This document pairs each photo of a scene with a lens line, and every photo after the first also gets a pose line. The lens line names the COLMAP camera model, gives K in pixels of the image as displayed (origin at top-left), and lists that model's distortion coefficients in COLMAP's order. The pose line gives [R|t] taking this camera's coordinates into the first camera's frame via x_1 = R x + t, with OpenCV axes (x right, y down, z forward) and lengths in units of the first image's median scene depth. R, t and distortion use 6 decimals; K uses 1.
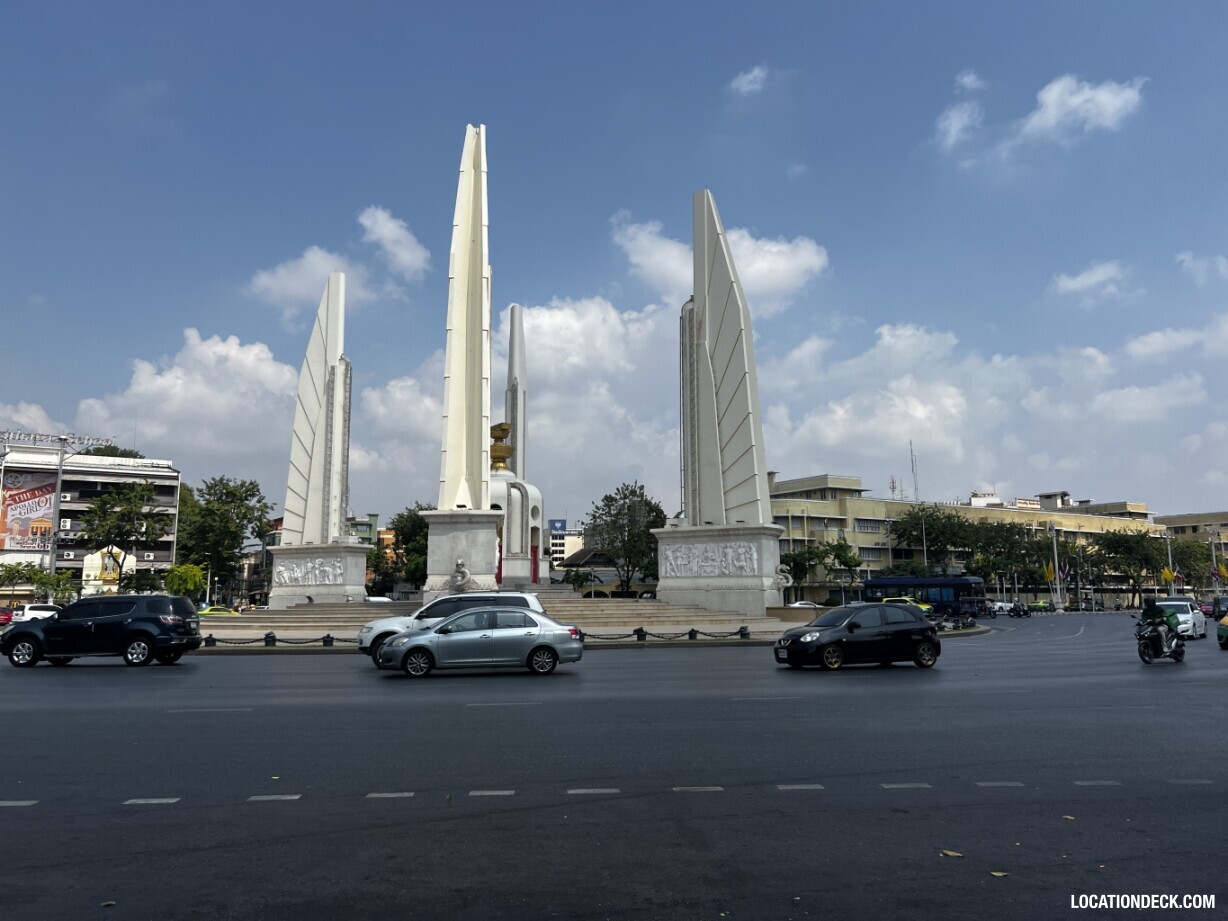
lens RADIAL K [[928.5, 0, 619.2], [0, 928.5, 456.3], [0, 0, 1]] dist [0.066562, -0.077949]
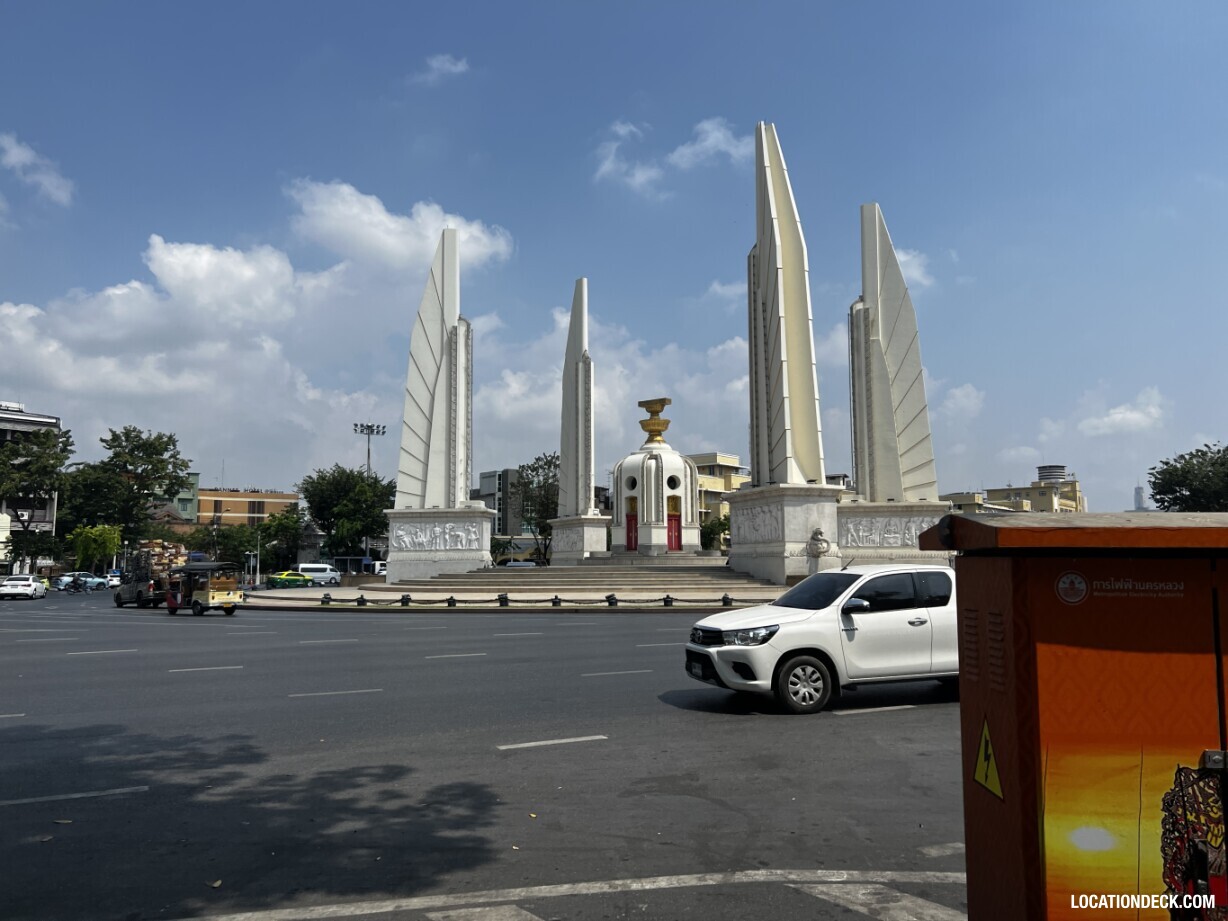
lens RADIAL K [[928.5, 0, 624.8], [0, 928.5, 455.1], [0, 0, 1]] dist [0.066562, -0.077949]
pose [[0.943637, 0.041706, 0.328344, -0.463493], [-0.052036, 0.998386, 0.022734, 0.006518], [-0.326866, -0.038538, 0.944285, 0.024103]]
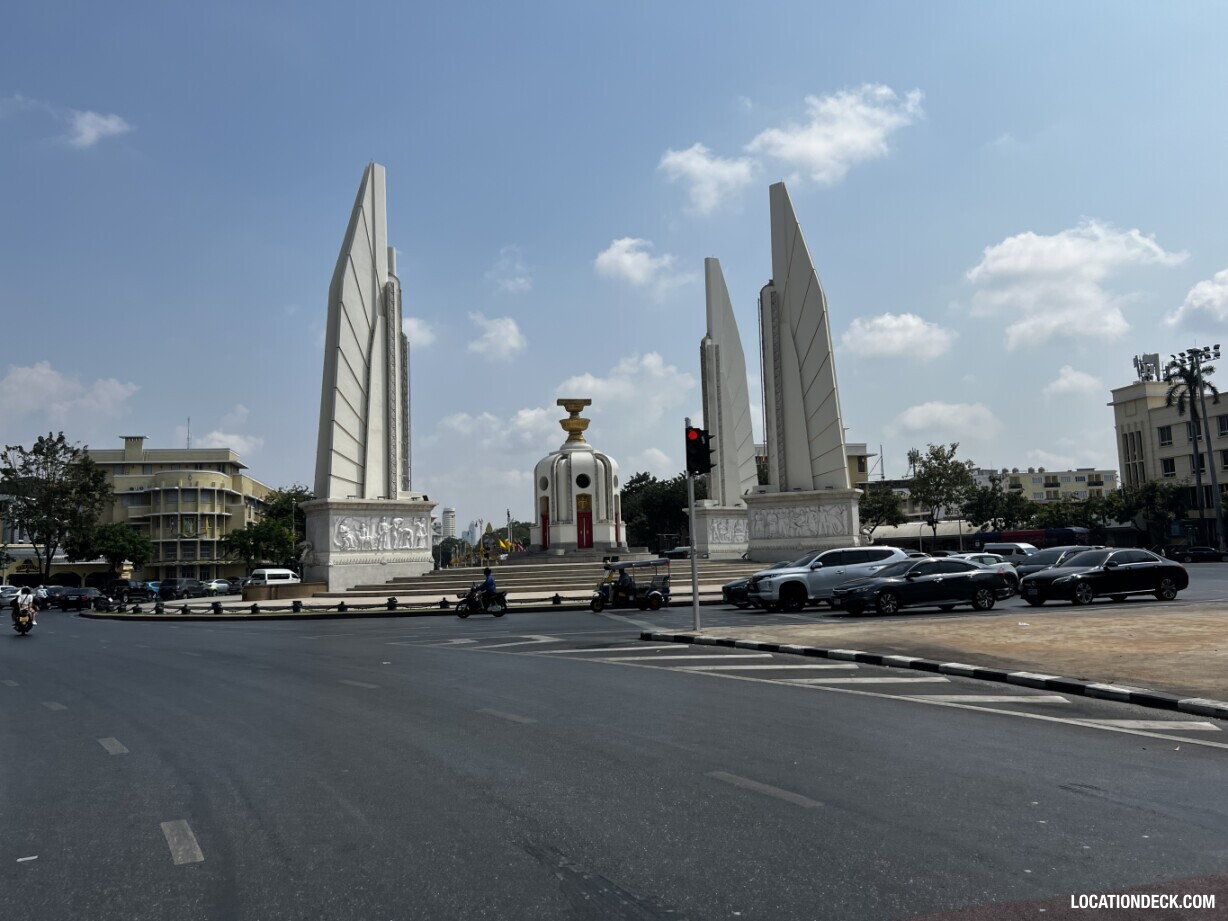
lens RADIAL K [[928.5, 0, 623.6], [0, 928.5, 462.7], [0, 0, 1]] dist [0.066562, -0.077949]
pose [[0.360774, 0.093569, 0.927948, -0.996941], [-0.110520, 0.992233, -0.057083, 0.084920], [-0.926082, -0.081963, 0.368313, 0.512229]]
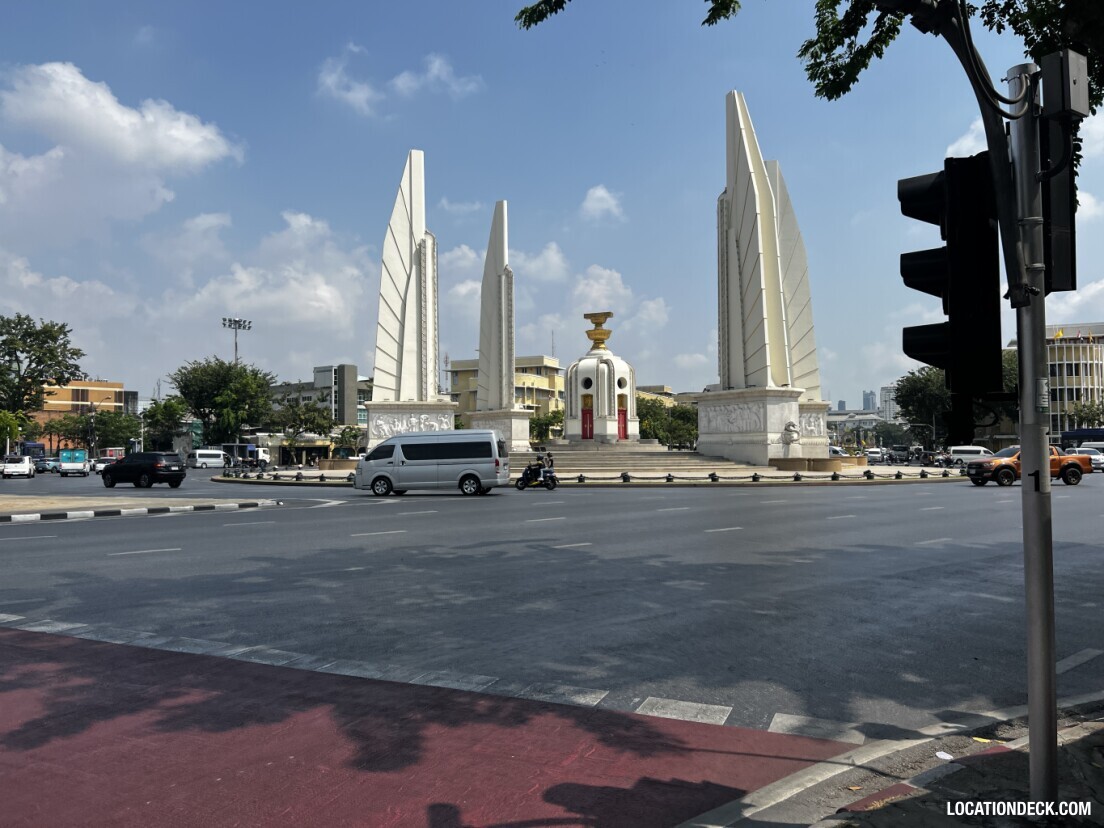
lens RADIAL K [[834.7, 0, 555.9], [0, 834.7, 419.4], [0, 0, 1]] dist [0.066562, -0.077949]
pose [[0.842813, 0.025048, 0.537623, -0.715486], [-0.083198, 0.992973, 0.084163, 0.017557], [-0.531737, -0.115663, 0.838974, 0.073505]]
